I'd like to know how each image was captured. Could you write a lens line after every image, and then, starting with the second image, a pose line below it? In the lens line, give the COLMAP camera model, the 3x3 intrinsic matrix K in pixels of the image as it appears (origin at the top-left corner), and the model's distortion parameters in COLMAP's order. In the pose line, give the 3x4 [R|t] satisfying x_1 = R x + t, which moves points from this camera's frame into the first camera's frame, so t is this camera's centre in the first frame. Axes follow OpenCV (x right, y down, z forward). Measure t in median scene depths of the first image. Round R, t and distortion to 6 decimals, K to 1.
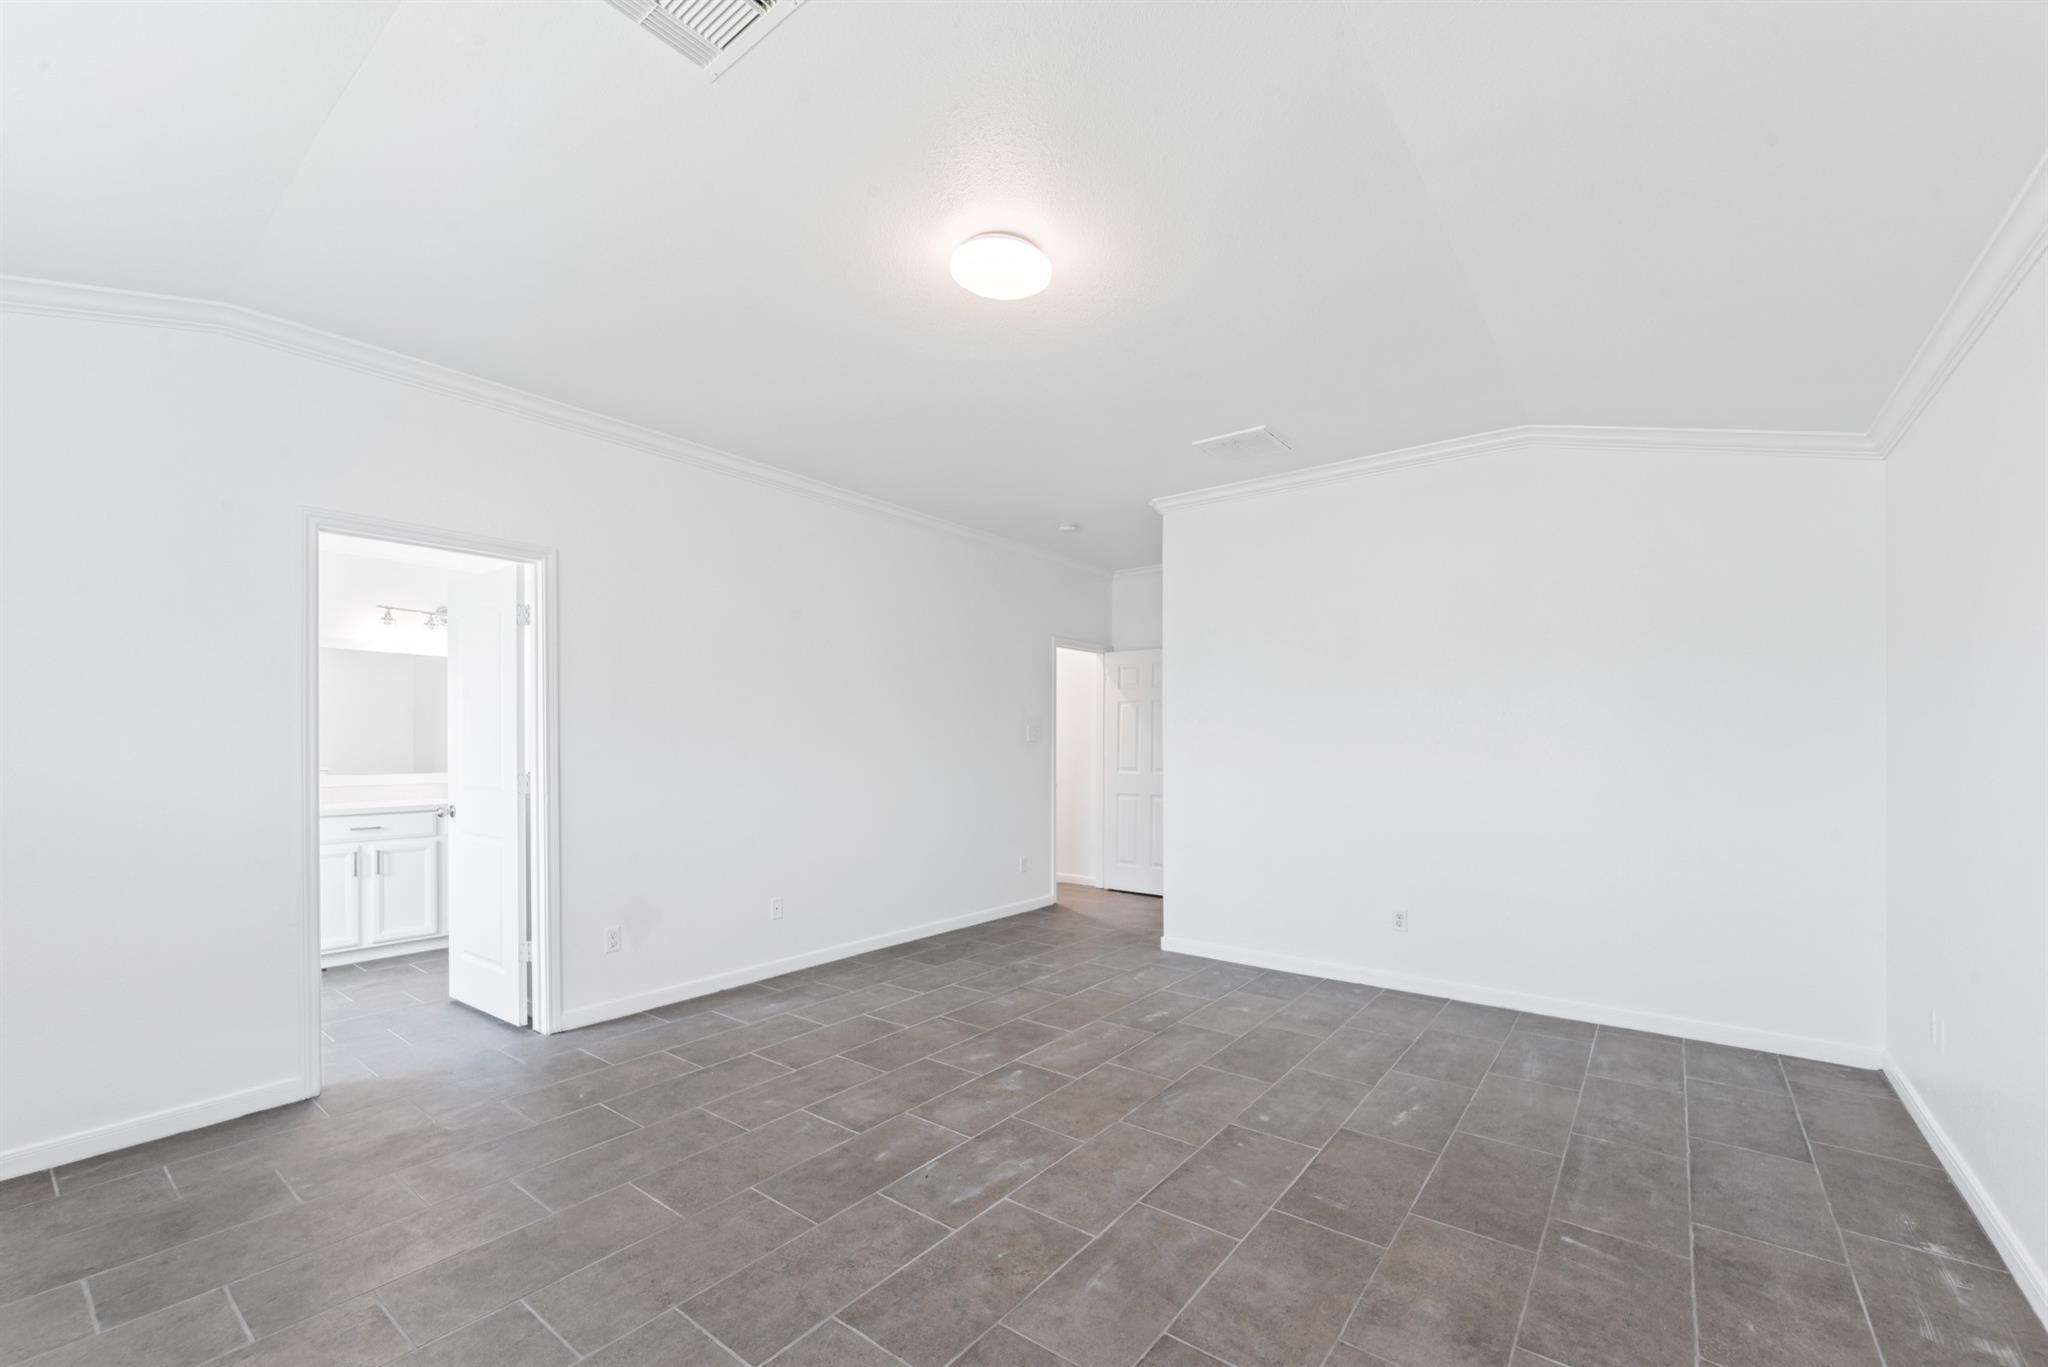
lens RADIAL K [[841.3, 0, 1019.0], [0, 841.3, 743.9], [0, 0, 1]] dist [-0.011407, 0.003571]
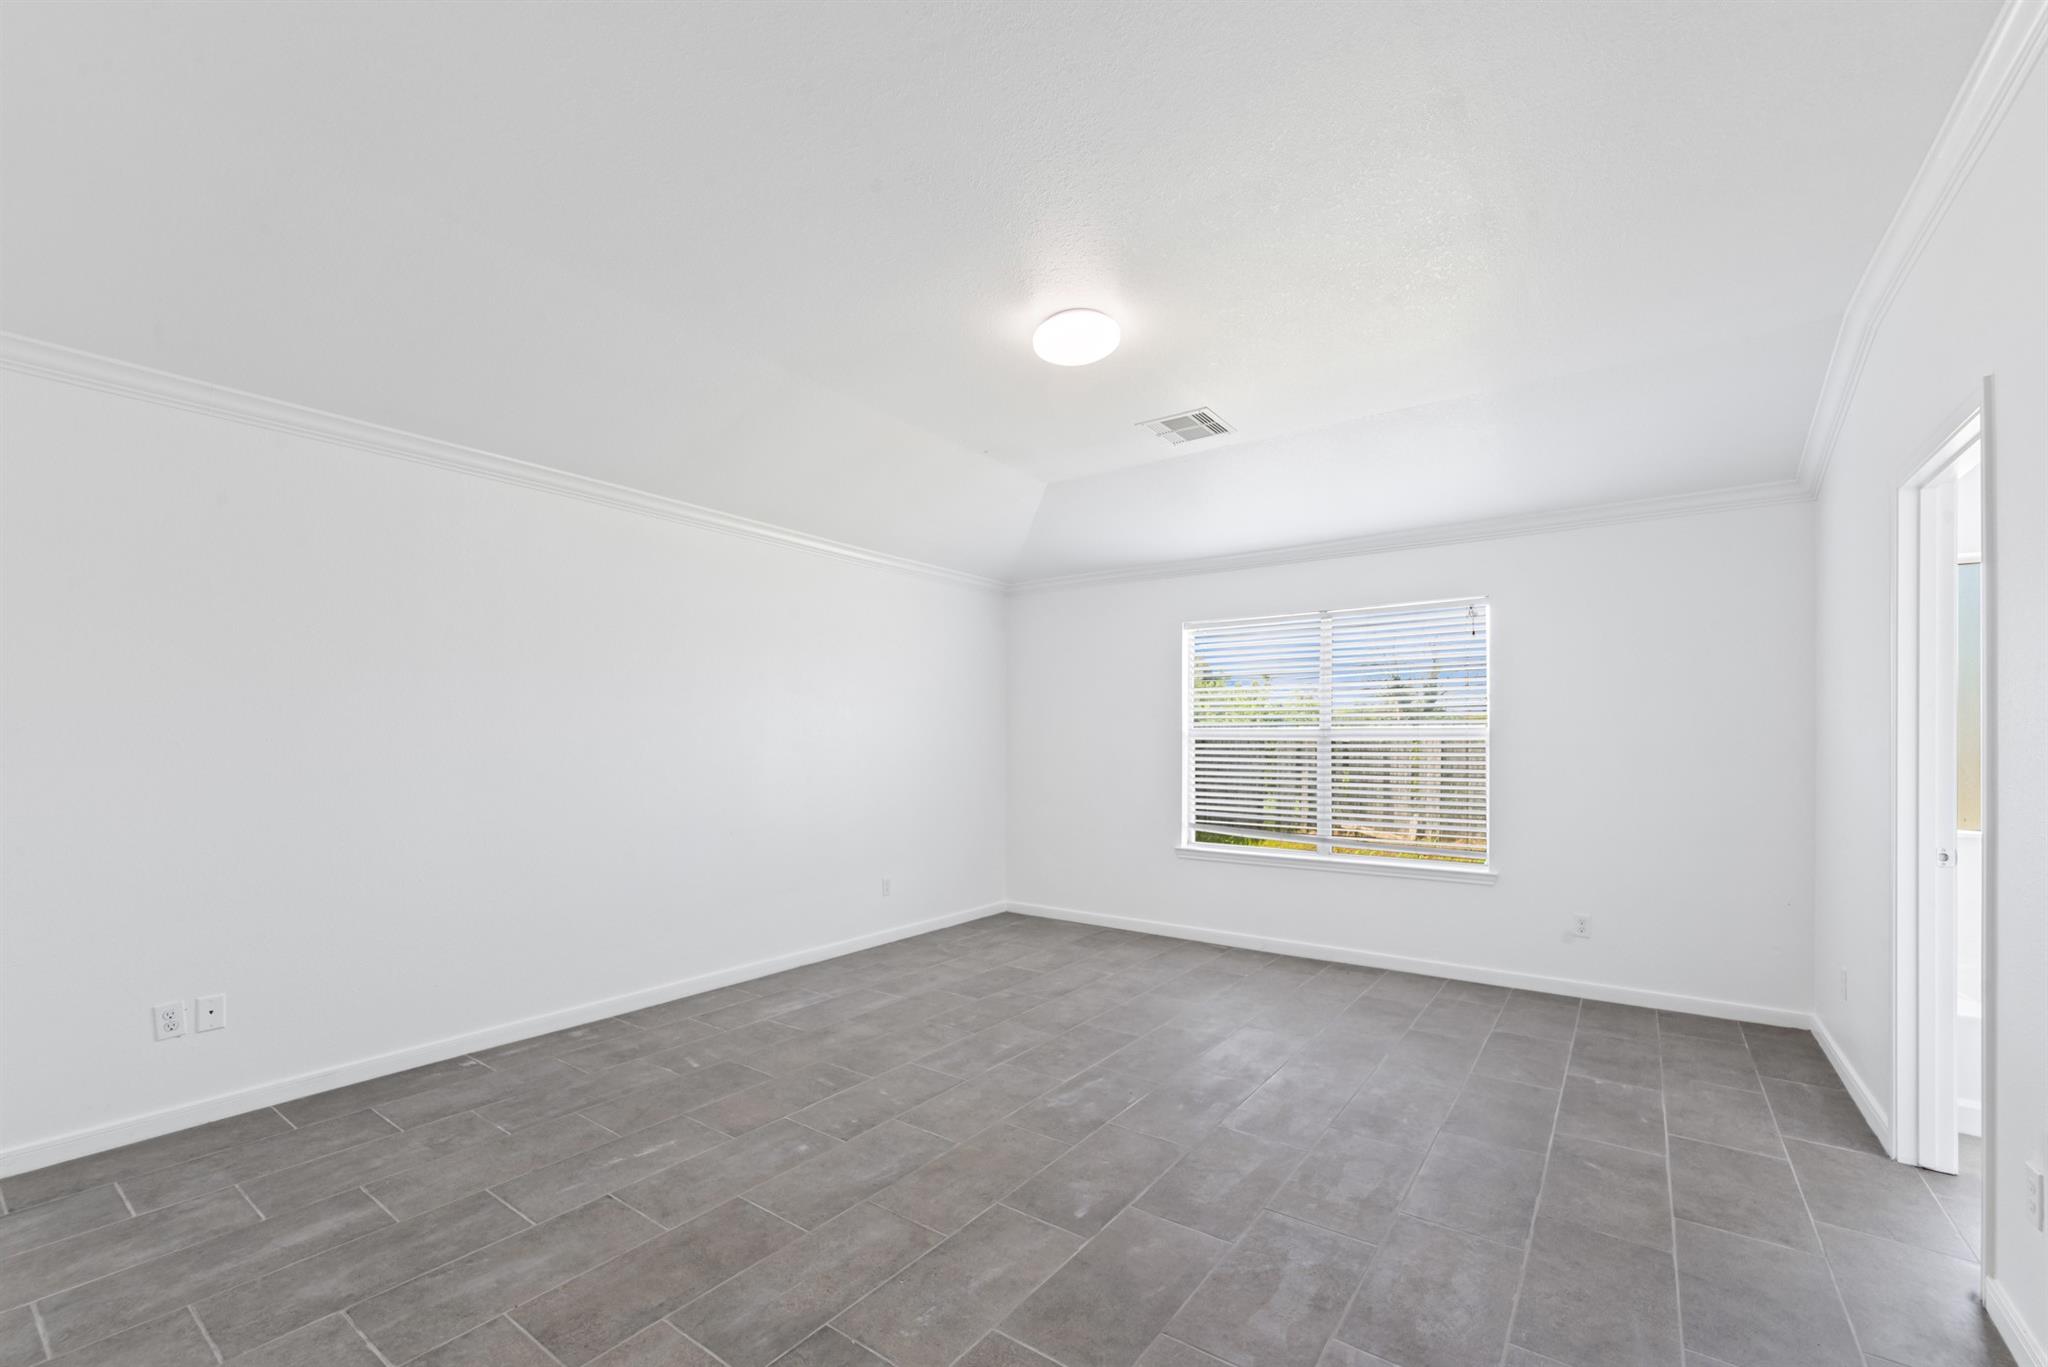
lens RADIAL K [[841.3, 0, 1024.6], [0, 841.3, 740.1], [0, 0, 1]] dist [-0.011407, 0.003571]
pose [[-0.999380, -0.001105, -0.035183, 0.086835], [-0.001173, 0.999997, 0.001918, -0.008211], [0.035180, 0.001958, -0.999379, 2.096999]]
